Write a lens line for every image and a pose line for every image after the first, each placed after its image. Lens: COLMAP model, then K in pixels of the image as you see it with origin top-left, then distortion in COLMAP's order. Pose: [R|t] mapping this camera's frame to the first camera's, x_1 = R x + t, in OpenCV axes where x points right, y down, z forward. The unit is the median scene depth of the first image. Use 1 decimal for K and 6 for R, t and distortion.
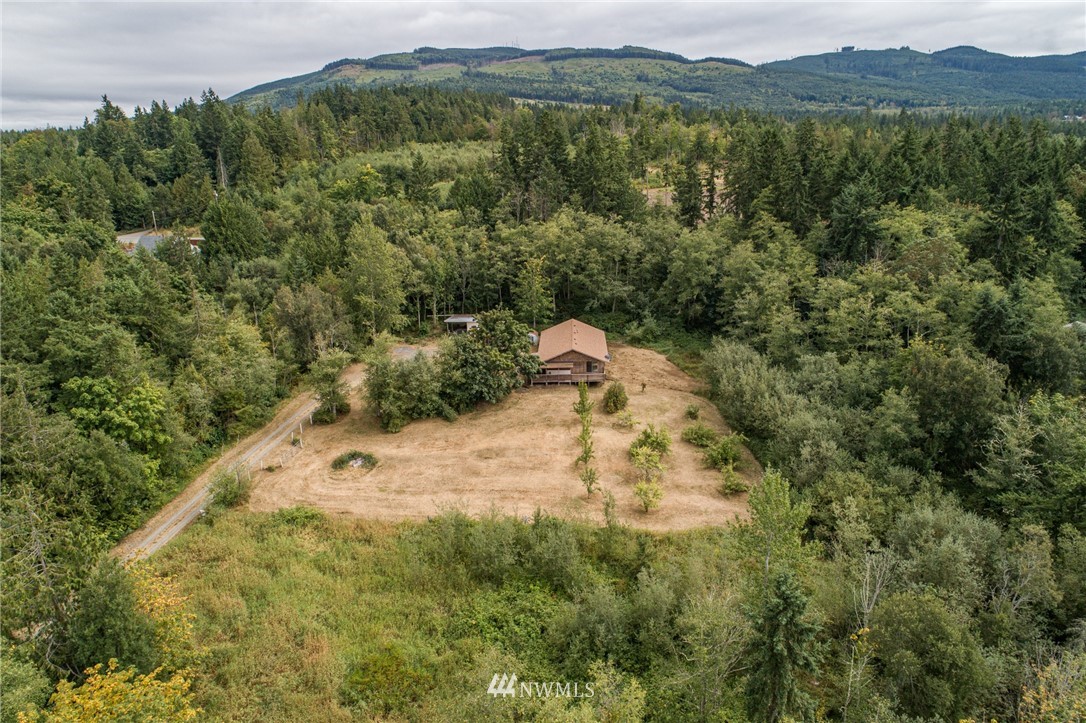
lens RADIAL K [[744.9, 0, 547.6], [0, 744.9, 358.6], [0, 0, 1]] dist [-0.004783, 0.006637]
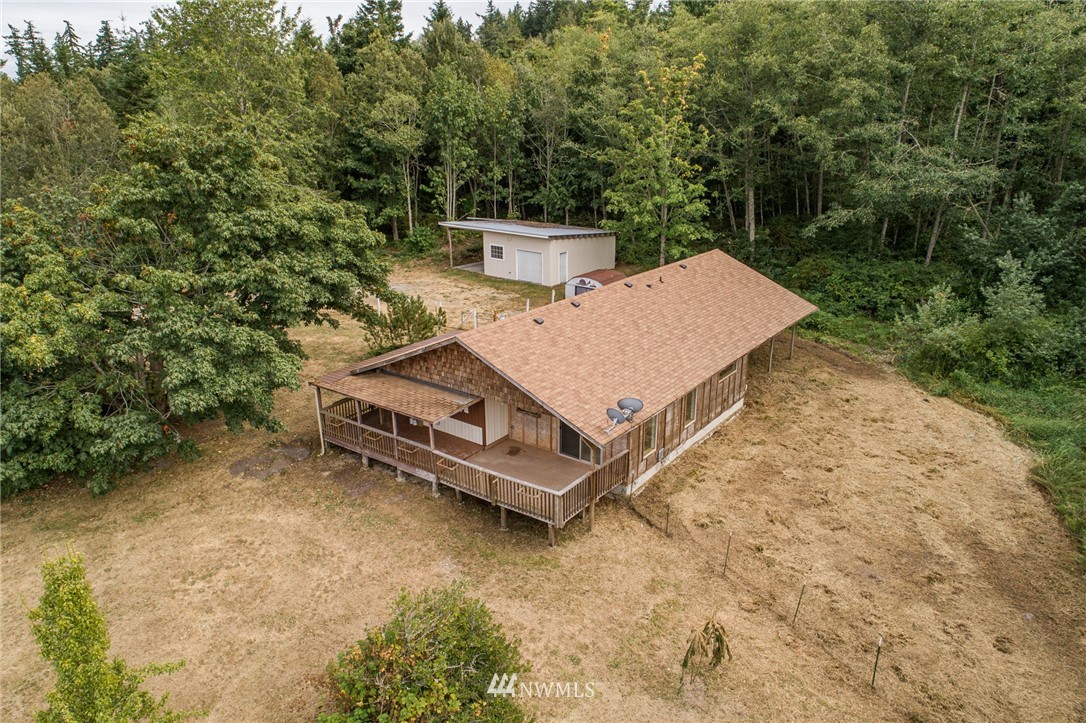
lens RADIAL K [[744.9, 0, 547.6], [0, 744.9, 358.6], [0, 0, 1]] dist [-0.004783, 0.006637]
pose [[0.822013, 0.193794, -0.535480, 0.085797], [-0.170523, 0.980932, 0.093238, -0.015702], [0.543339, 0.014669, 0.839385, 0.418058]]
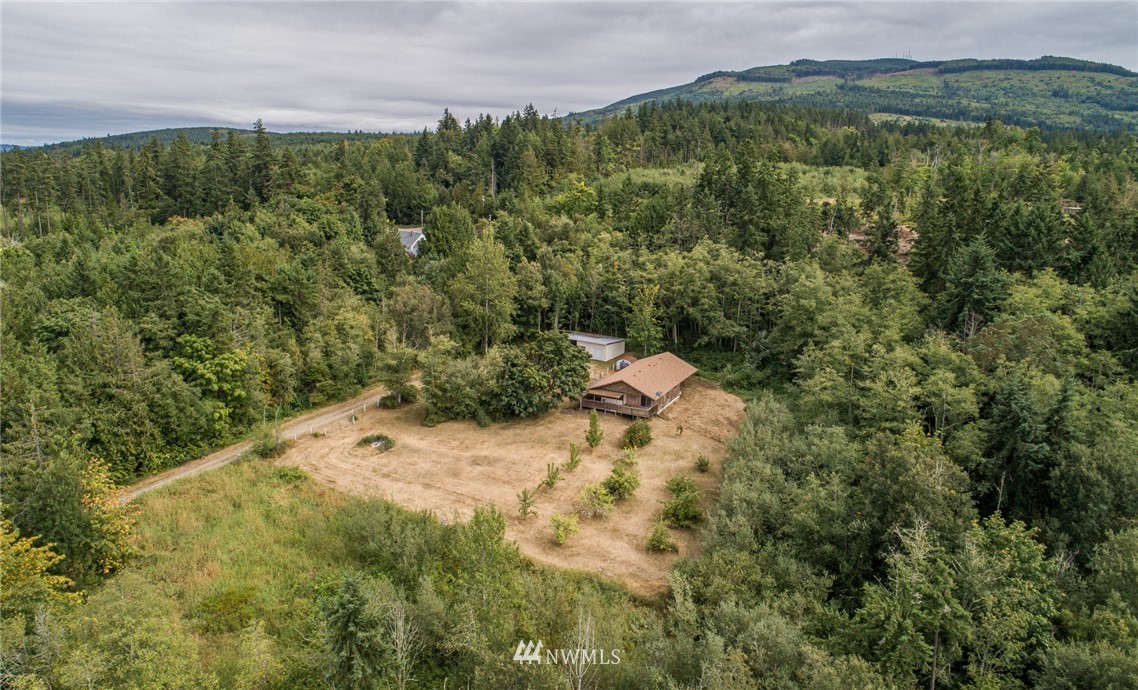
lens RADIAL K [[792.4, 0, 568.4], [0, 792.4, 296.5], [0, 0, 1]] dist [-0.005092, 0.004593]
pose [[0.900865, 0.117398, -0.417923, 0.200467], [-0.159963, 0.984766, -0.068182, -0.019333], [0.403552, 0.128275, 0.905920, -0.002438]]
